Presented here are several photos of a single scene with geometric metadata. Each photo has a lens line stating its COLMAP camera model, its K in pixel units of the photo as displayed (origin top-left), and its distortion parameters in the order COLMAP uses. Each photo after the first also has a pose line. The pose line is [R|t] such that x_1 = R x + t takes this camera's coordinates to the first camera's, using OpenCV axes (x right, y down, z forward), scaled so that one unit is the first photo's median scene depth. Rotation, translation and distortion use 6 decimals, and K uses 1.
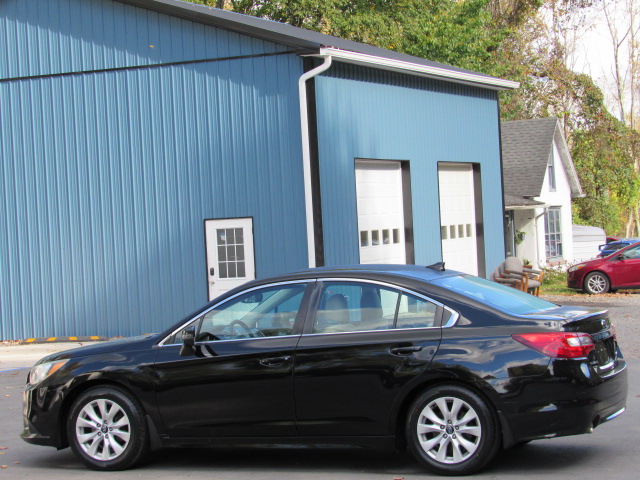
lens RADIAL K [[1677.8, 0, 319.5], [0, 1677.8, 239.9], [0, 0, 1]] dist [-0.026959, 0.000000]
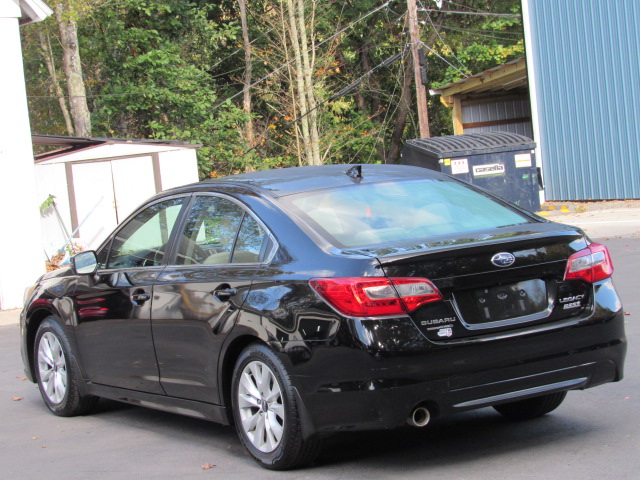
lens RADIAL K [[1677.8, 0, 322.6], [0, 1677.8, 242.9], [0, 0, 1]] dist [-0.026959, 0.000000]
pose [[0.794800, 0.010375, -0.606783, 0.500880], [0.055957, 0.994342, 0.090297, -0.019375], [0.604287, -0.105722, 0.789722, 0.420765]]
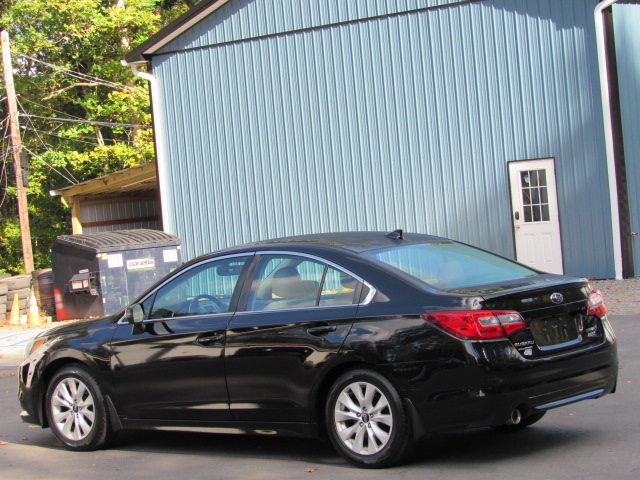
lens RADIAL K [[1677.8, 0, 316.3], [0, 1677.8, 239.5], [0, 0, 1]] dist [-0.026959, 0.000000]
pose [[0.947495, -0.022207, -0.318998, 0.321447], [0.035734, 0.998690, 0.036614, -0.016138], [0.317767, -0.046091, 0.947048, 0.127341]]
